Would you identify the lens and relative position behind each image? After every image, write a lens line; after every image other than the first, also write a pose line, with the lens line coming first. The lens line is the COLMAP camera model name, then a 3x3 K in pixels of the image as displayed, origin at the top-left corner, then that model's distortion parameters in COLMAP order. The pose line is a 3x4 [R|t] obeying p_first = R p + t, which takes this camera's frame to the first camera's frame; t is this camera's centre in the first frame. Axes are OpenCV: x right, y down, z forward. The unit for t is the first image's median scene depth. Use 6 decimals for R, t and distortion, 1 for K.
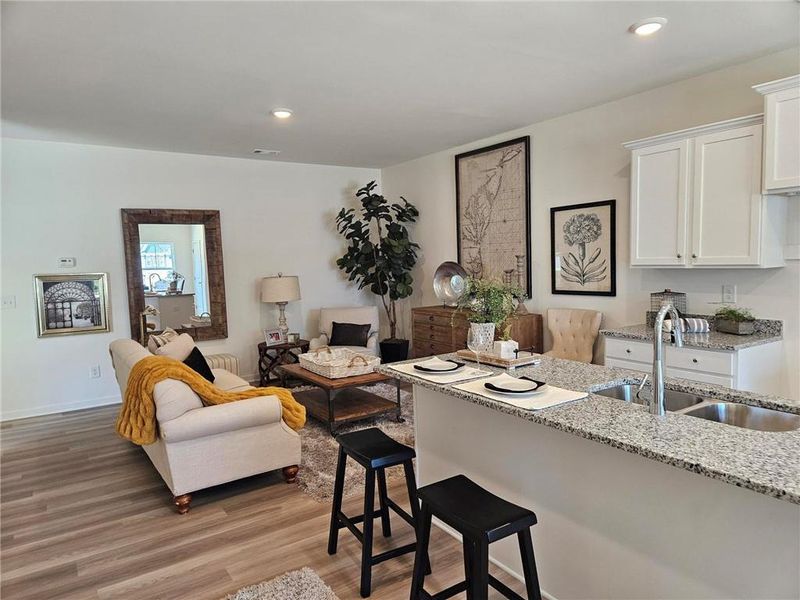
lens RADIAL K [[532.7, 0, 396.3], [0, 532.7, 300.9], [0, 0, 1]] dist [0.078713, -0.064446]
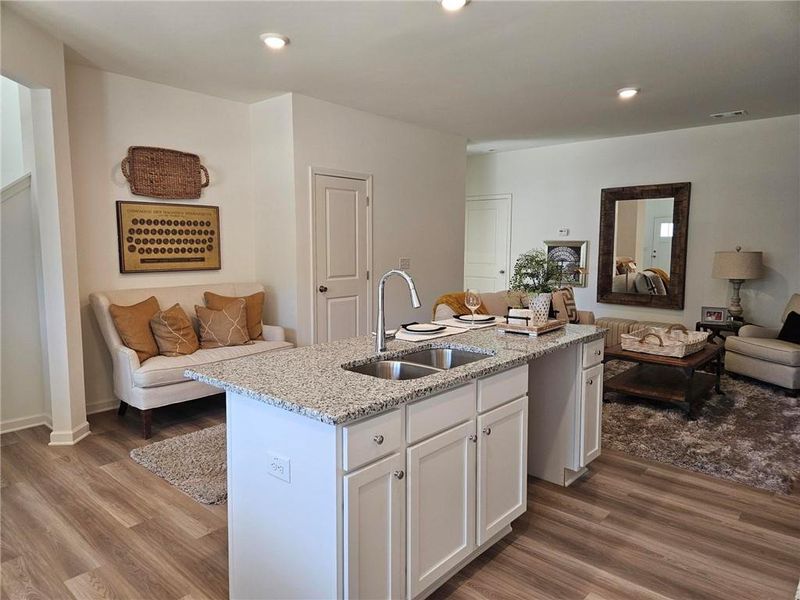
lens RADIAL K [[532.7, 0, 389.5], [0, 532.7, 295.4], [0, 0, 1]] dist [0.078713, -0.064446]
pose [[0.243986, 0.130431, -0.960968, 0.599572], [-0.089397, 0.989720, 0.111636, -0.025160], [0.965650, 0.058670, 0.253138, 0.241863]]
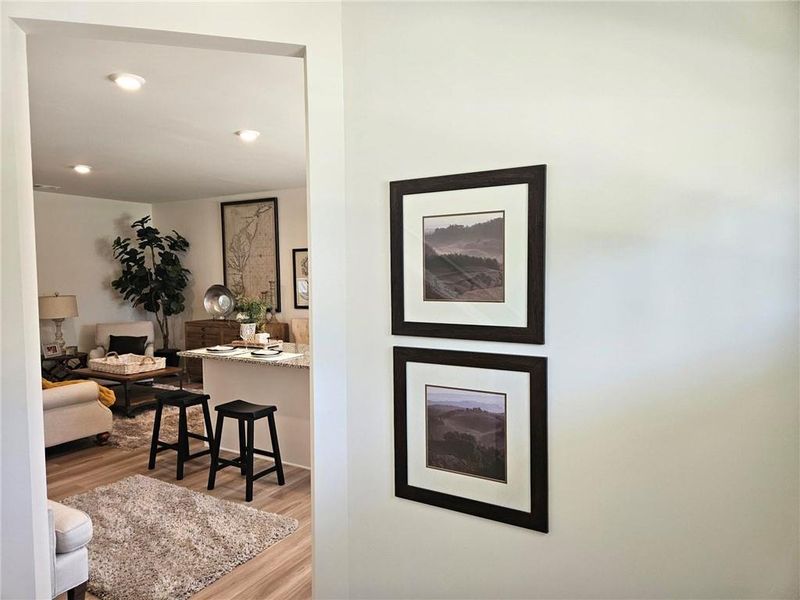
lens RADIAL K [[532.7, 0, 389.8], [0, 532.7, 301.6], [0, 0, 1]] dist [0.078713, -0.064446]
pose [[0.906481, -0.001775, 0.422242, -0.076034], [0.017725, 0.999270, -0.033853, 0.019664], [-0.421874, 0.038171, 0.905851, -0.372094]]
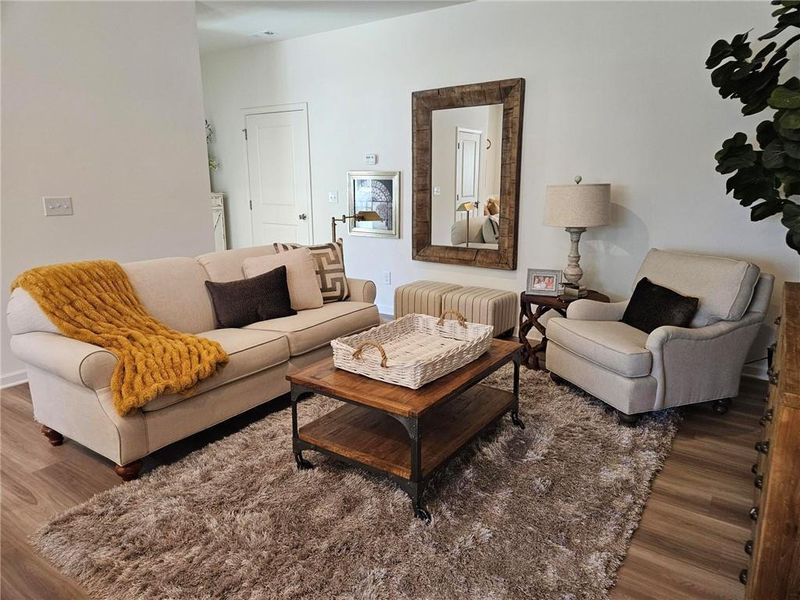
lens RADIAL K [[532.7, 0, 395.1], [0, 532.7, 293.7], [0, 0, 1]] dist [0.078713, -0.064446]
pose [[0.362820, 0.223066, -0.904767, 0.307954], [-0.084221, 0.974803, 0.206559, -0.037805], [0.928045, 0.001257, 0.372465, 0.681399]]
